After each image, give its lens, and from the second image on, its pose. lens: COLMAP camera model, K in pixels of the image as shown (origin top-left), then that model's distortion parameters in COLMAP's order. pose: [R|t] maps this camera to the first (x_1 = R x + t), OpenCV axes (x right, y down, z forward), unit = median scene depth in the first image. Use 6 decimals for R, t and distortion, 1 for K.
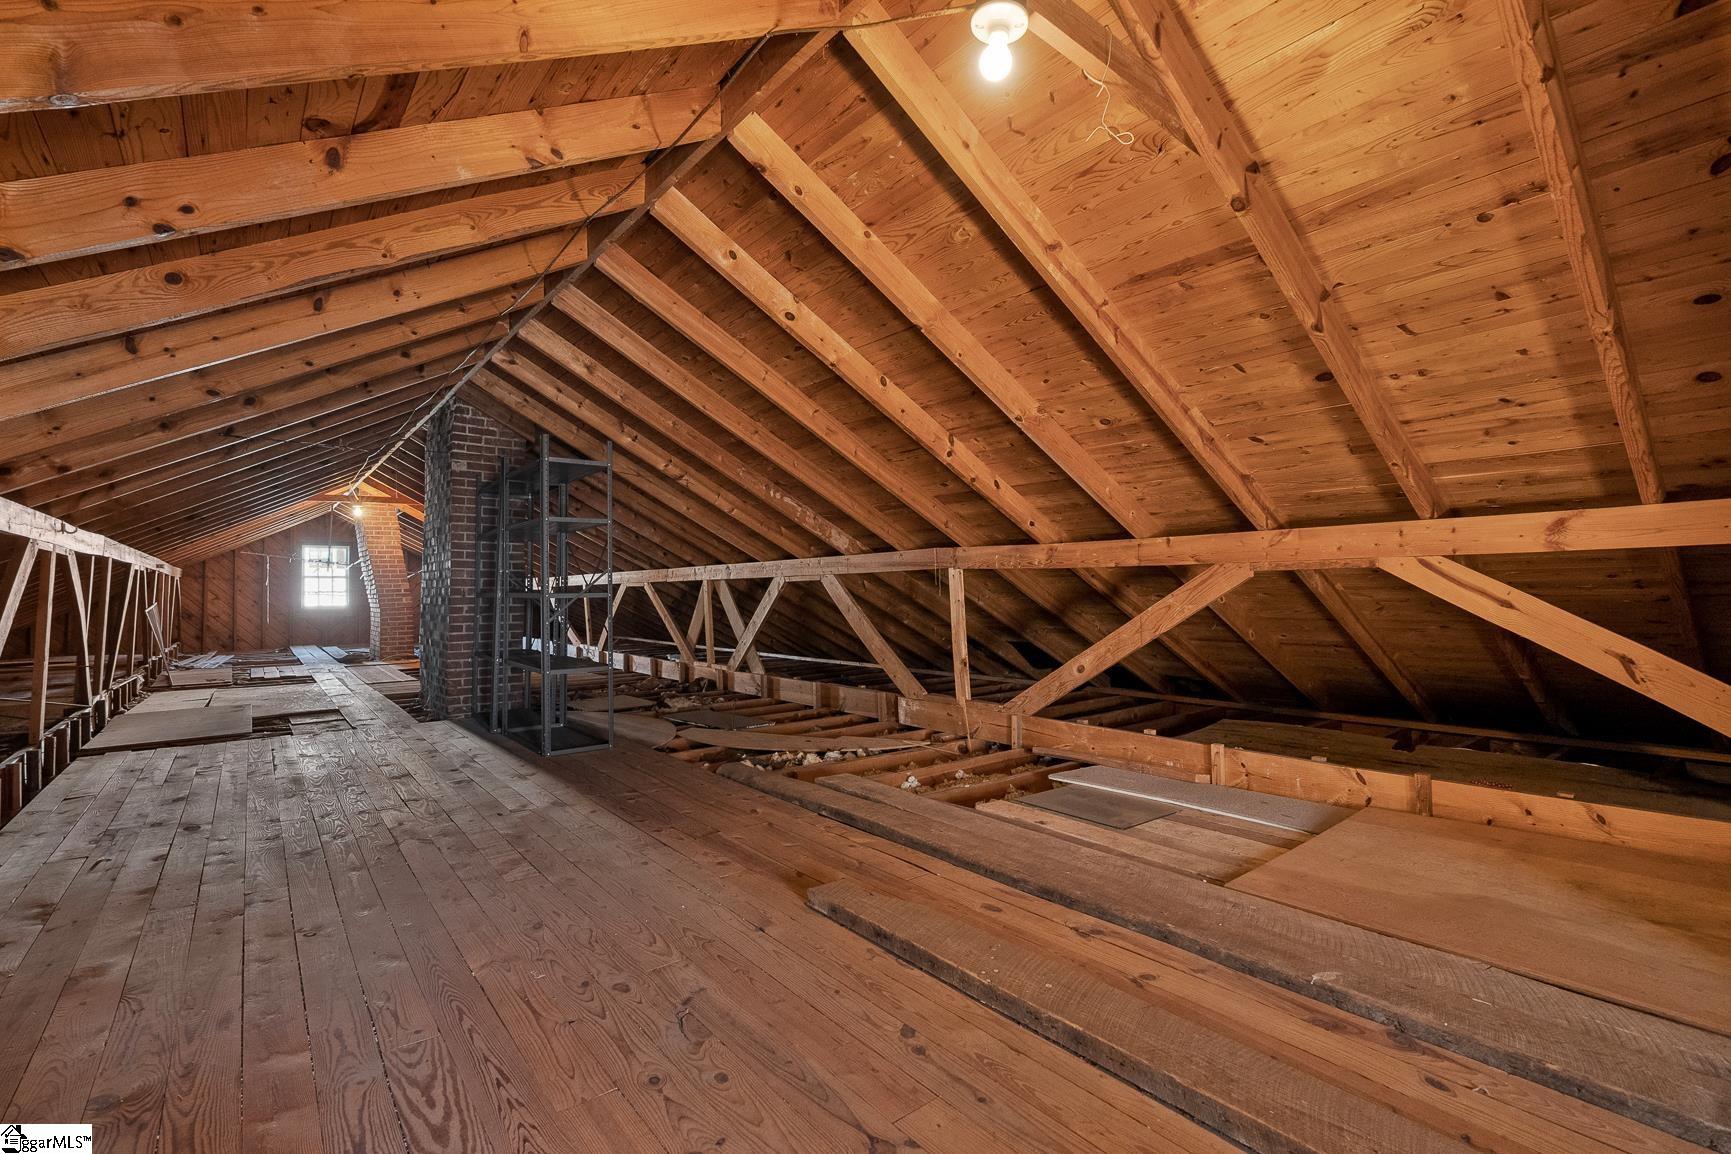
lens RADIAL K [[778.2, 0, 865.5], [0, 778.2, 577.0], [0, 0, 1]] dist [-0.013596, 0.004585]
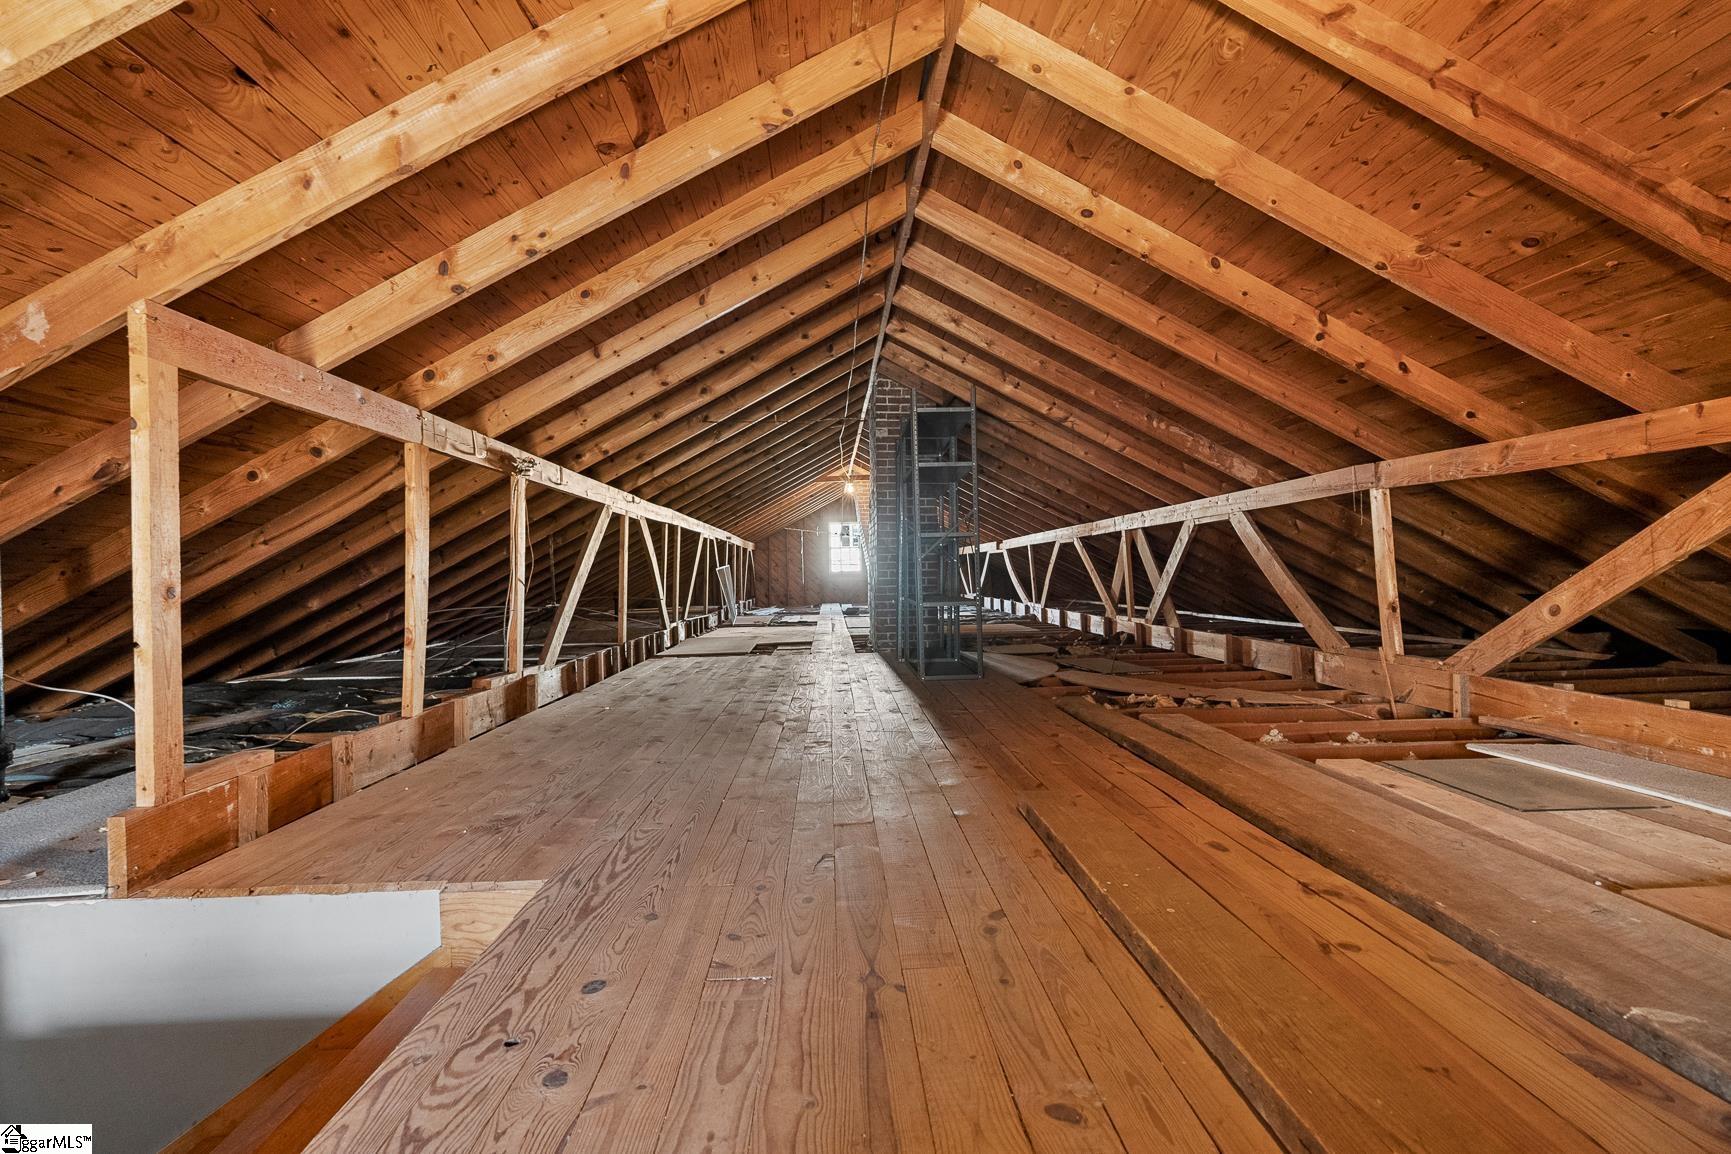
lens RADIAL K [[778.2, 0, 865.5], [0, 778.2, 577.0], [0, 0, 1]] dist [-0.013596, 0.004585]
pose [[0.810662, -0.003624, -0.585504, 0.189443], [0.022380, 0.999442, 0.024800, 0.059061], [0.585087, -0.033208, 0.810290, 0.061480]]
